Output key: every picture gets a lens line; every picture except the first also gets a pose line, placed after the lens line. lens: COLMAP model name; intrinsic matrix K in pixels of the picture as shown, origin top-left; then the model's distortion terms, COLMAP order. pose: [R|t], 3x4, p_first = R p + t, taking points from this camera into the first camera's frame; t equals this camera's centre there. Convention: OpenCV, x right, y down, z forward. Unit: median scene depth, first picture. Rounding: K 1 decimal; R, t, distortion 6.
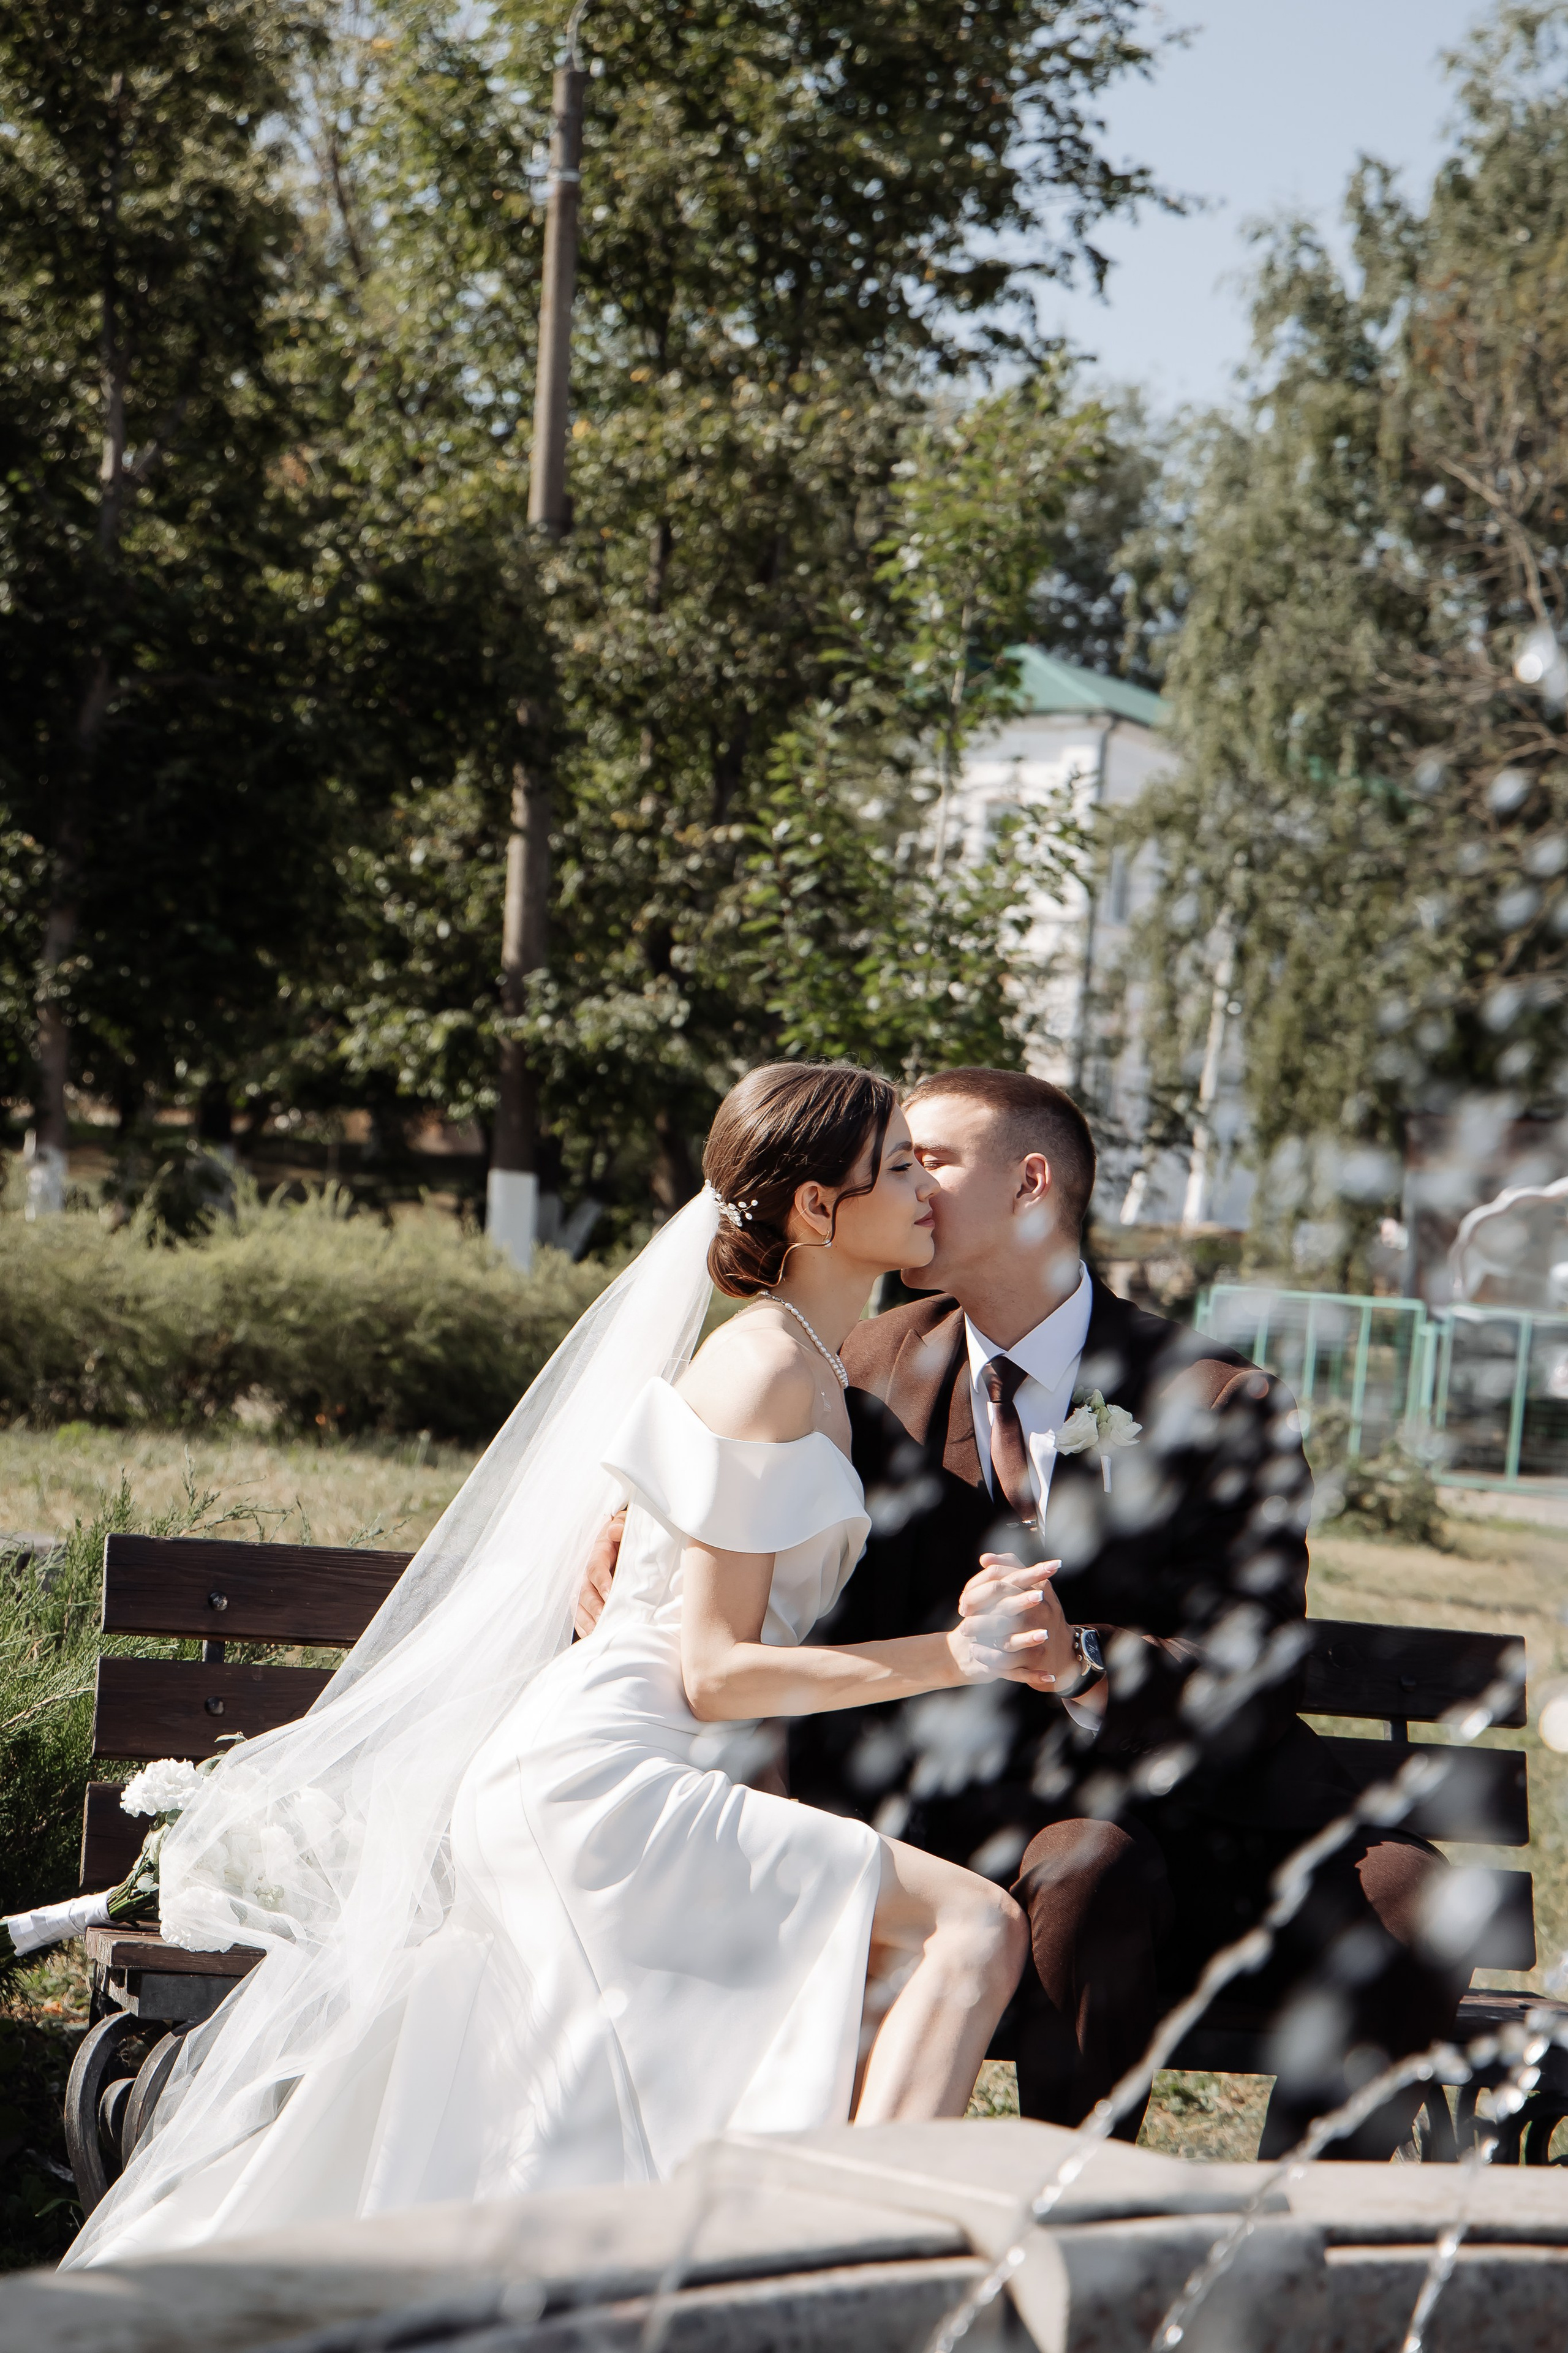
lens RADIAL K [[4765.2, 0, 784.0], [0, 4765.2, 1176.5], [0, 0, 1]] dist [-0.029919, 0.141052]
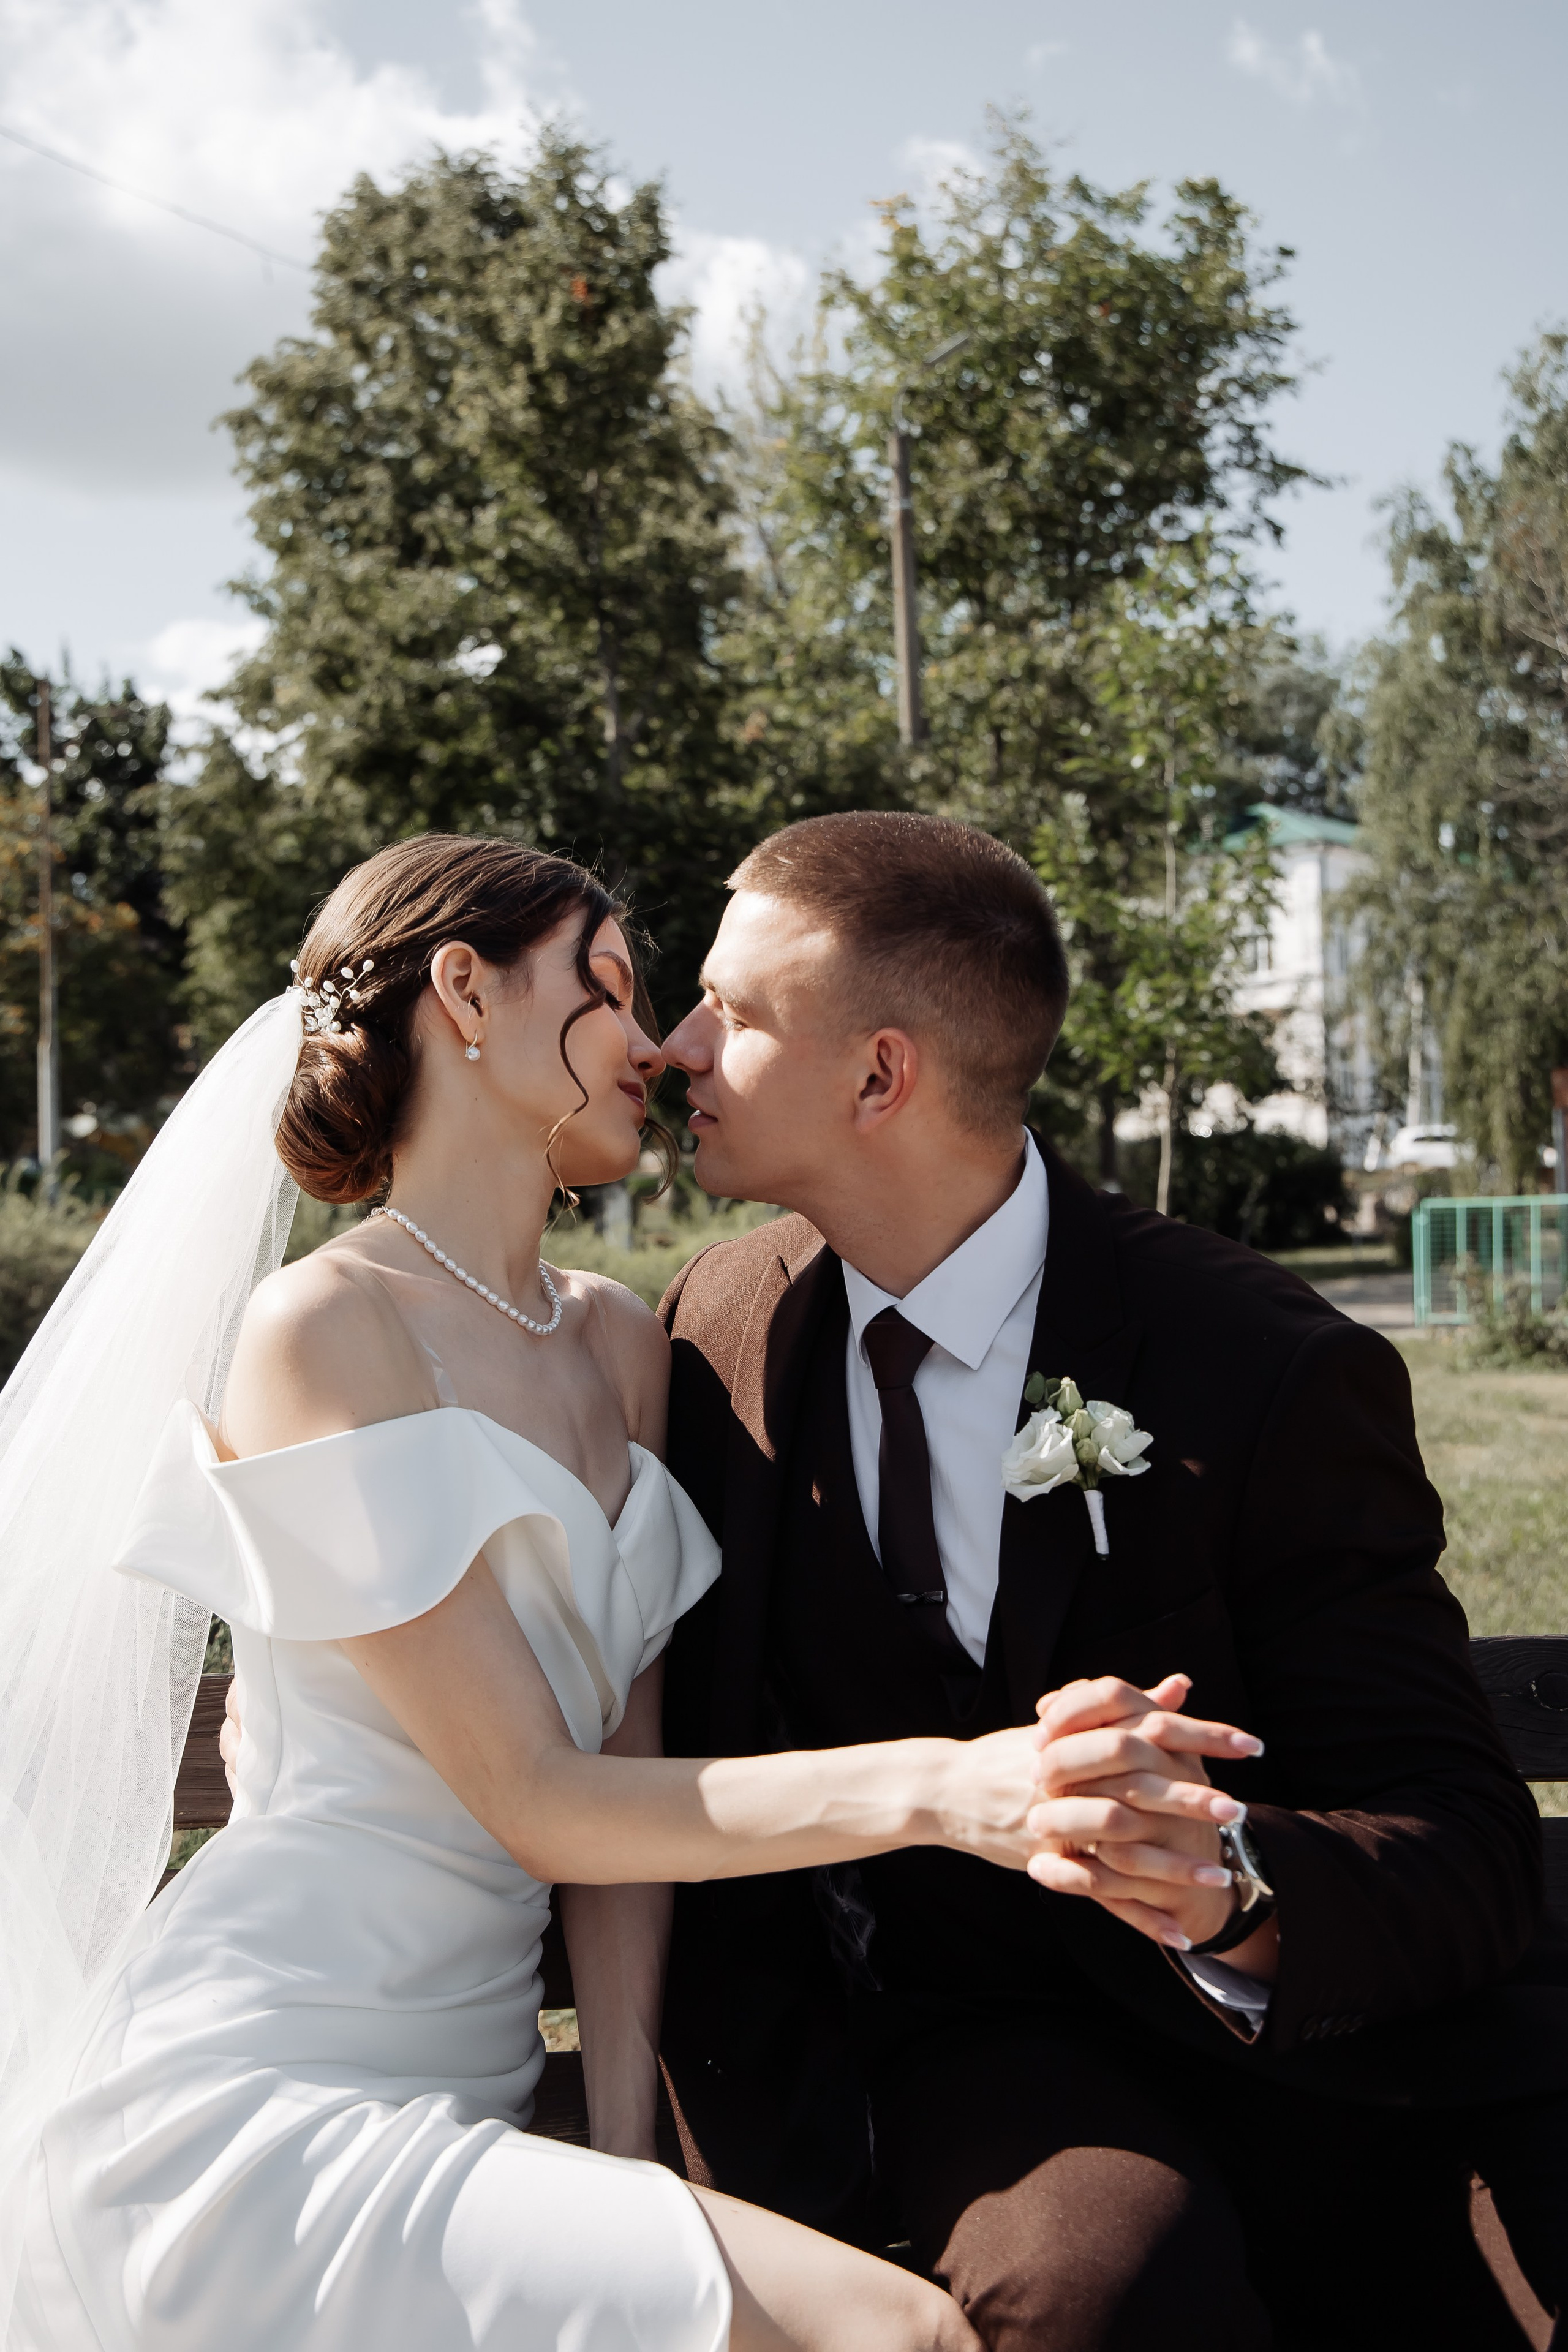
lens RADIAL K [[2637.0, 0, 782.9], [0, 2637.0, 1222.1], [0, 0, 1]] dist [-0.080987, 0.295804]
pose [[0.982428, -0.103310, -0.155439, 0.020725], [0.105020, 0.994466, 0.002808, 0.006219], [0.154289, -0.019083, 0.987841, 0.172256]]
